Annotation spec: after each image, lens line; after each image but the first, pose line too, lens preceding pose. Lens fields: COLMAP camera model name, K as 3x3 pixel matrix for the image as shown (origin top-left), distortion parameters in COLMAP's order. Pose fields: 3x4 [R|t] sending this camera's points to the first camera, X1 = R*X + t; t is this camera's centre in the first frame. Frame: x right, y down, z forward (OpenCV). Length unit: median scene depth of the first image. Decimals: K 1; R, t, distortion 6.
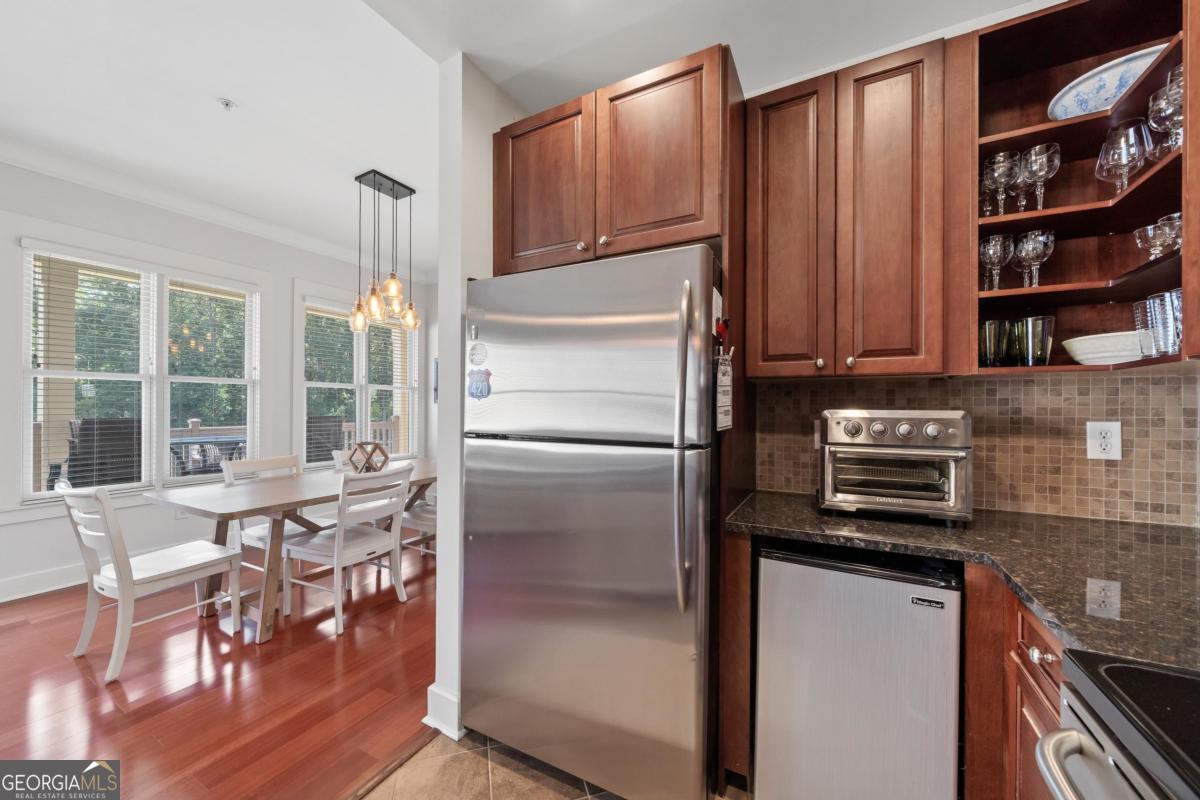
lens RADIAL K [[439.1, 0, 595.5], [0, 439.1, 406.7], [0, 0, 1]] dist [-0.006038, 0.000501]
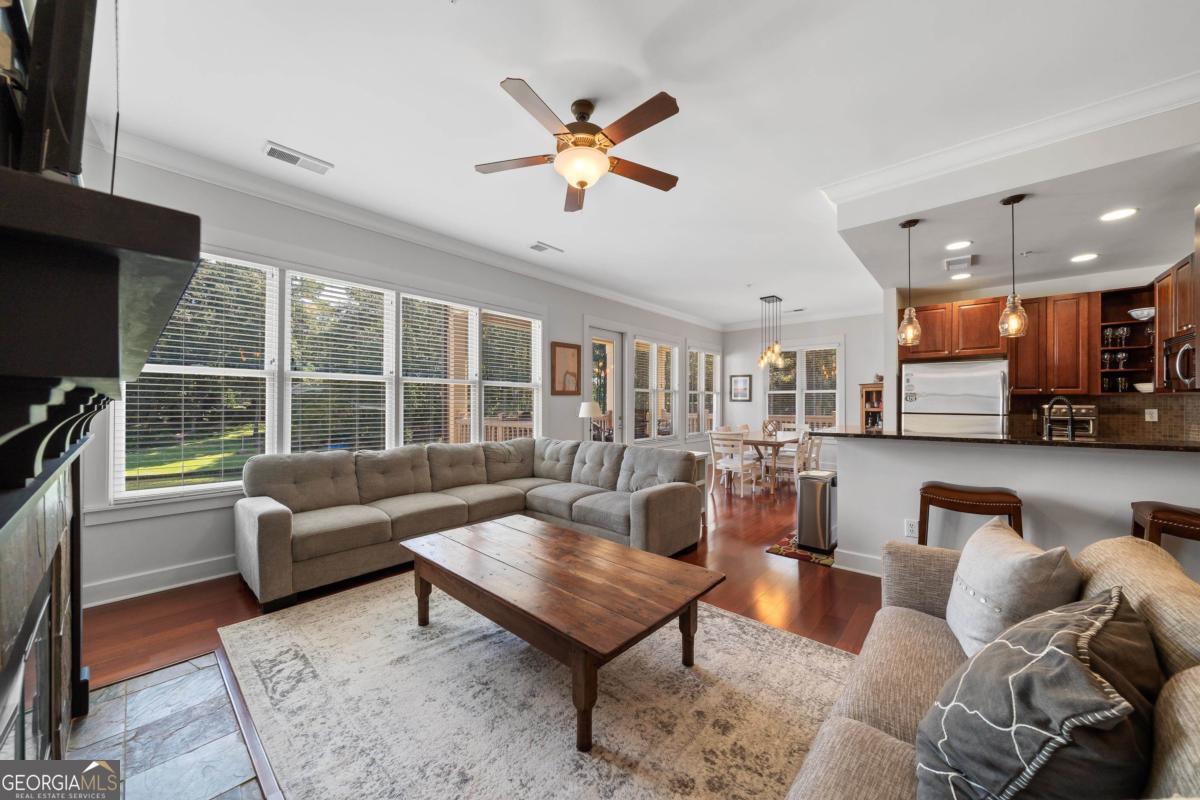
lens RADIAL K [[424.0, 0, 593.0], [0, 424.0, 401.5], [0, 0, 1]] dist [-0.005748, 0.000711]
pose [[0.975630, 0.000071, -0.219422, -1.374060], [-0.000692, 0.999996, -0.002754, -0.006982], [0.219421, 0.002839, 0.975626, -1.864431]]
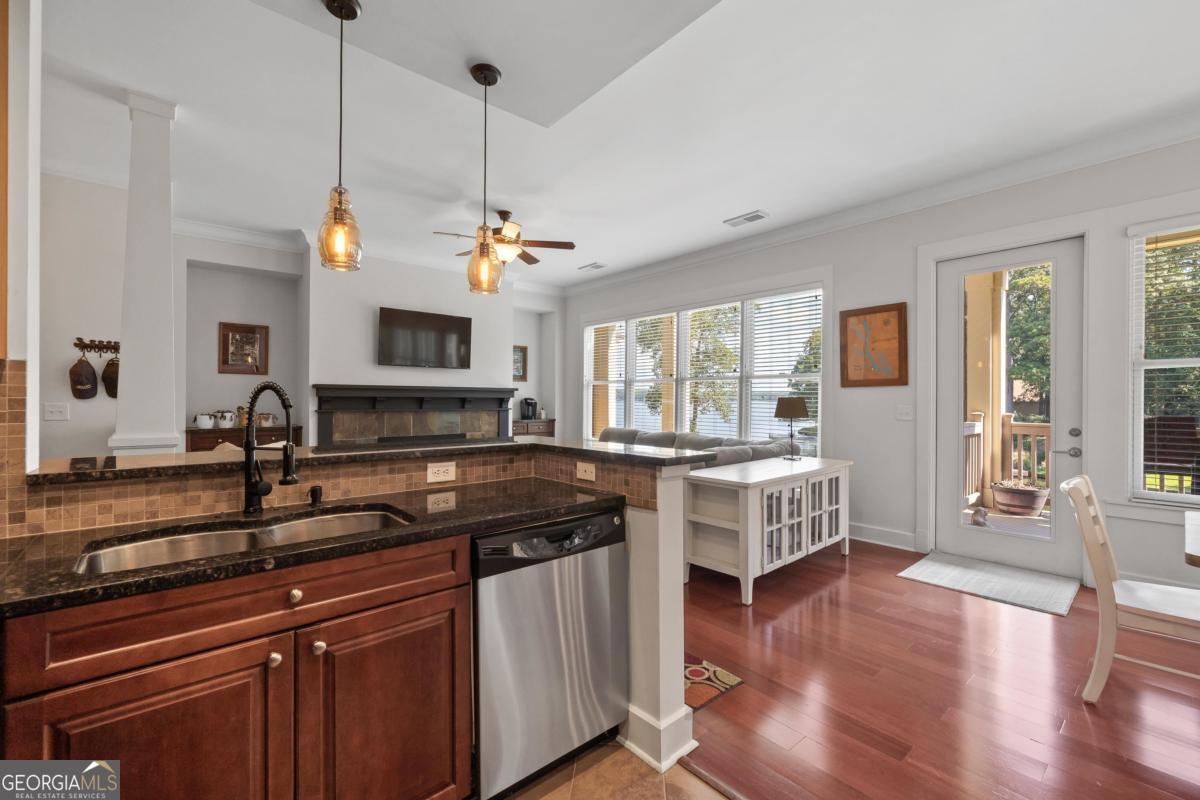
lens RADIAL K [[505.7, 0, 591.6], [0, 505.7, 394.8], [0, 0, 1]] dist [0.001819, 0.000631]
pose [[-0.365963, -0.009216, -0.930584, 0.238586], [-0.001206, 0.999955, -0.009429, 0.001929], [0.930629, -0.002328, -0.365957, 0.398028]]
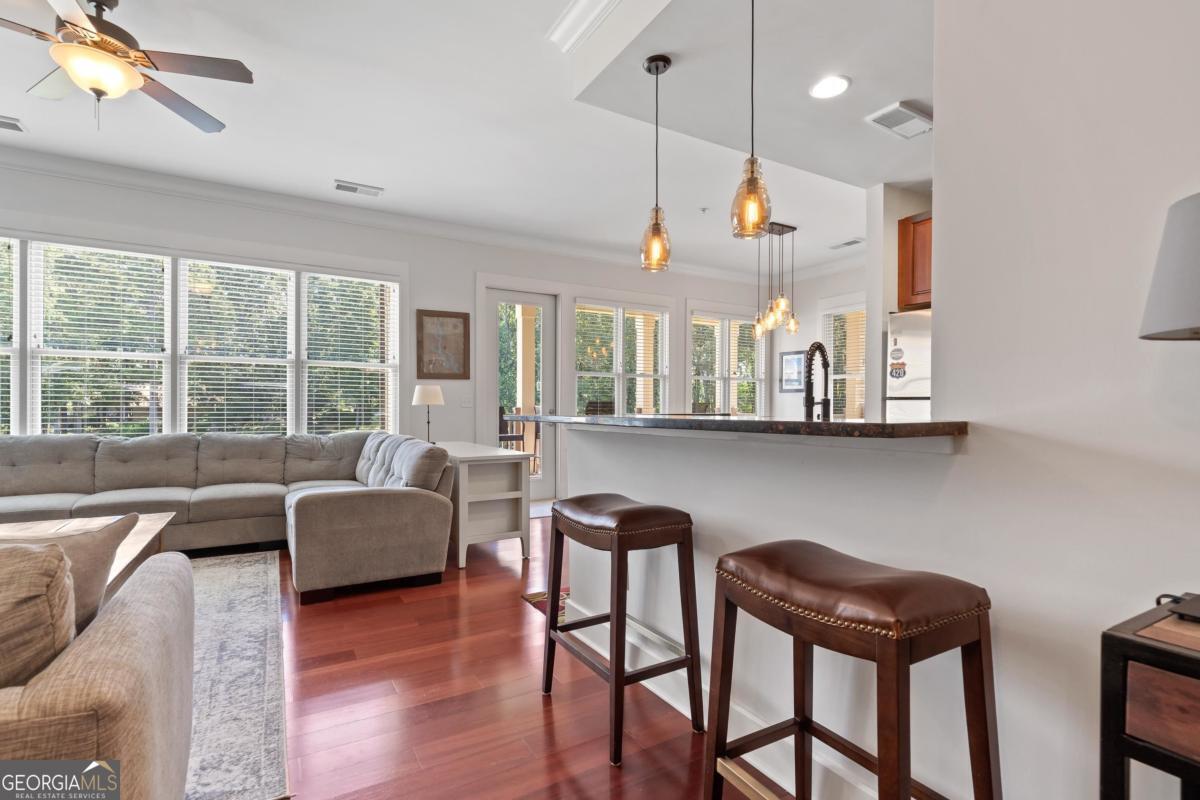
lens RADIAL K [[553.3, 0, 592.2], [0, 553.3, 420.5], [0, 0, 1]] dist [-0.013232, 0.001134]
pose [[0.858904, 0.015131, -0.511913, -0.133516], [-0.002646, 0.999681, 0.025109, 0.077358], [0.512130, -0.020212, 0.858670, -1.225262]]
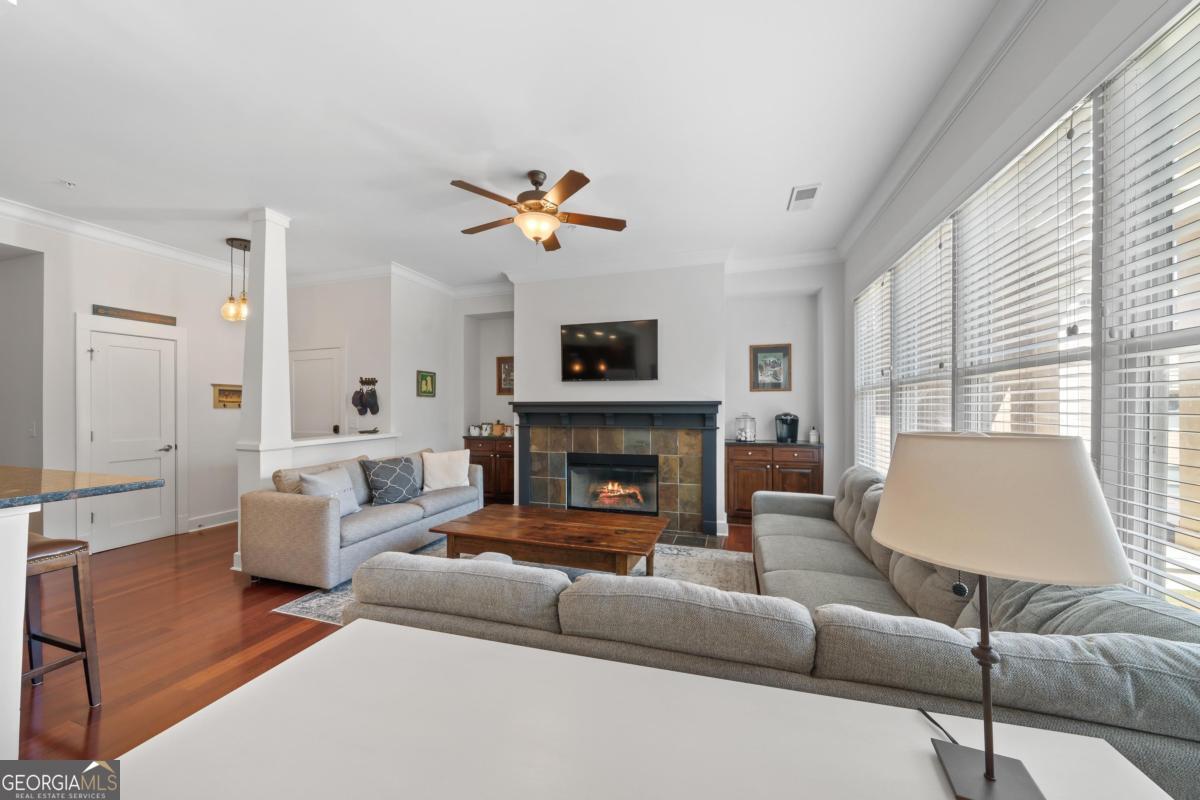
lens RADIAL K [[421.5, 0, 596.7], [0, 421.5, 407.7], [0, 0, 1]] dist [-0.001759, -0.000759]
pose [[-0.982640, -0.000271, -0.185525, -1.589157], [0.000848, 0.999982, -0.005950, -0.024527], [0.185523, -0.006004, -0.982622, 0.651454]]
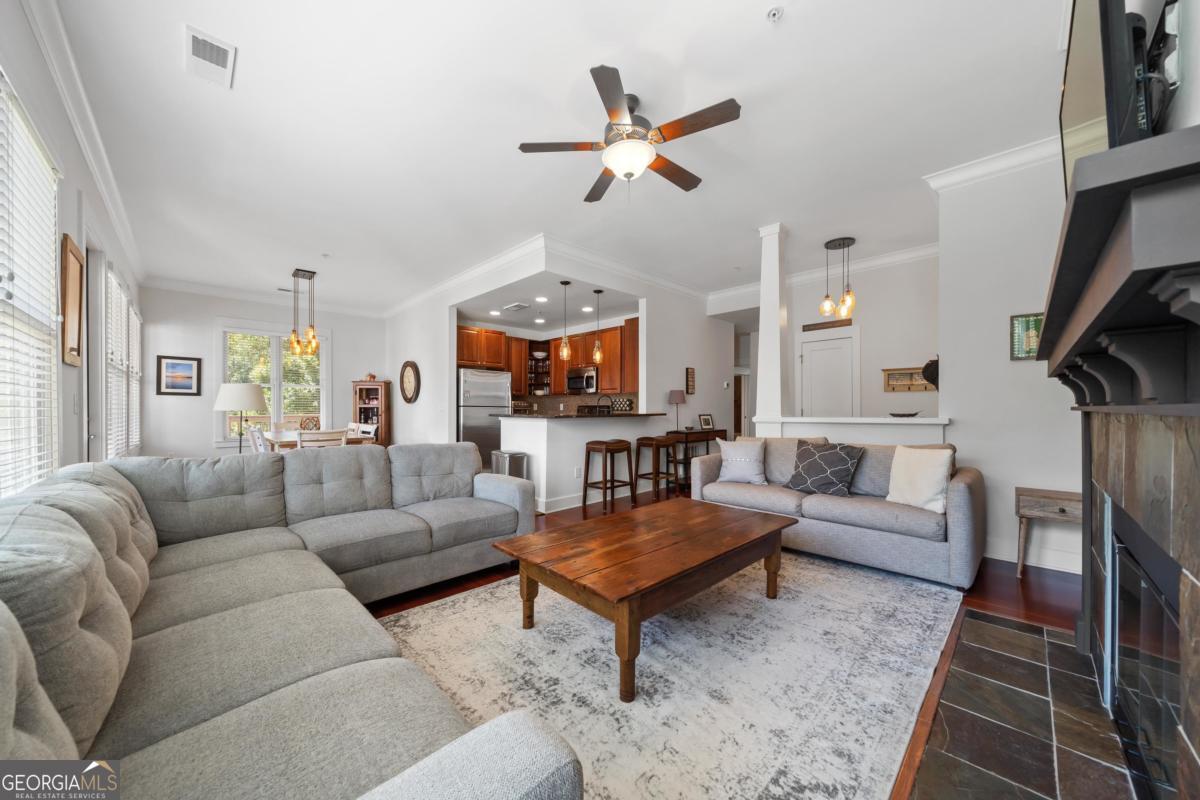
lens RADIAL K [[421.5, 0, 598.2], [0, 421.5, 409.8], [0, 0, 1]] dist [-0.001759, -0.000759]
pose [[0.283000, -0.005040, 0.959107, -2.832456], [-0.000961, 0.999984, 0.005539, 0.058344], [-0.959119, -0.002489, 0.282991, -1.009956]]
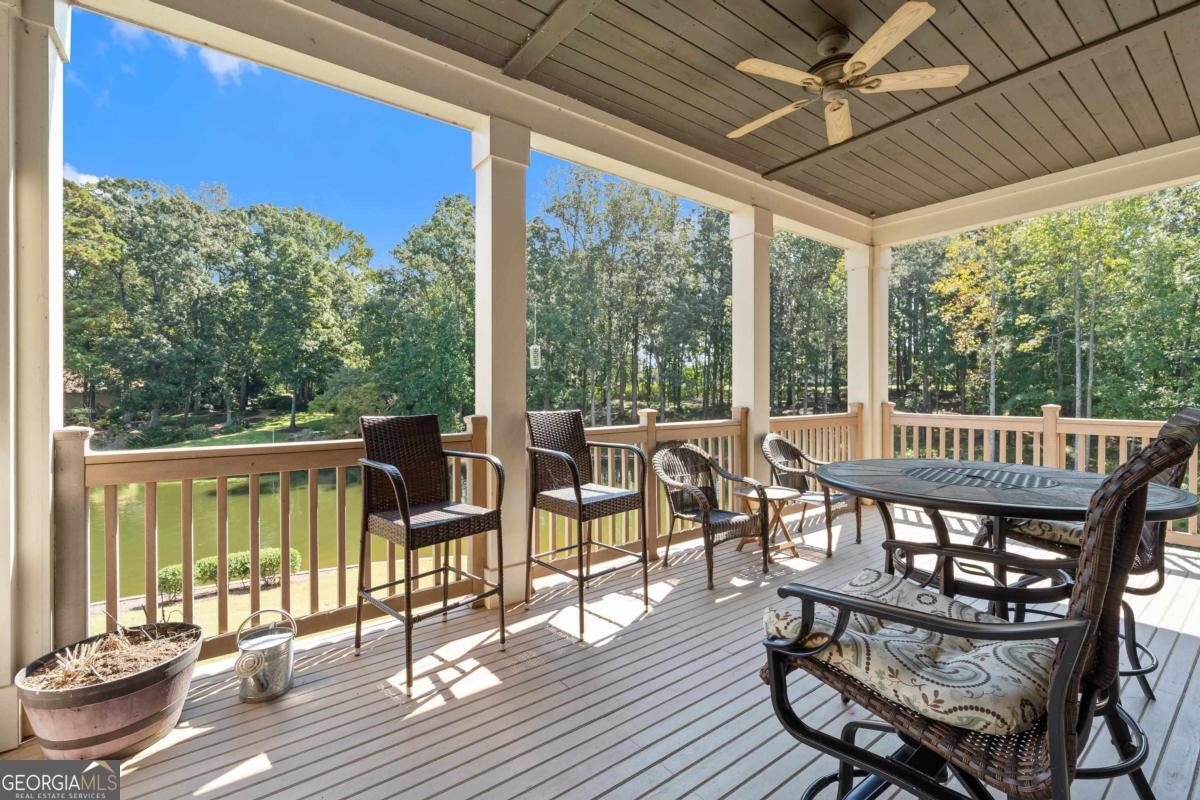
lens RADIAL K [[504.1, 0, 595.4], [0, 504.1, 389.9], [0, 0, 1]] dist [-0.000801, 0.000544]
pose [[0.911125, -0.003160, -0.412119, -1.998800], [0.004919, 0.999983, 0.003207, 0.009605], [0.412101, -0.004949, 0.911125, 1.081841]]
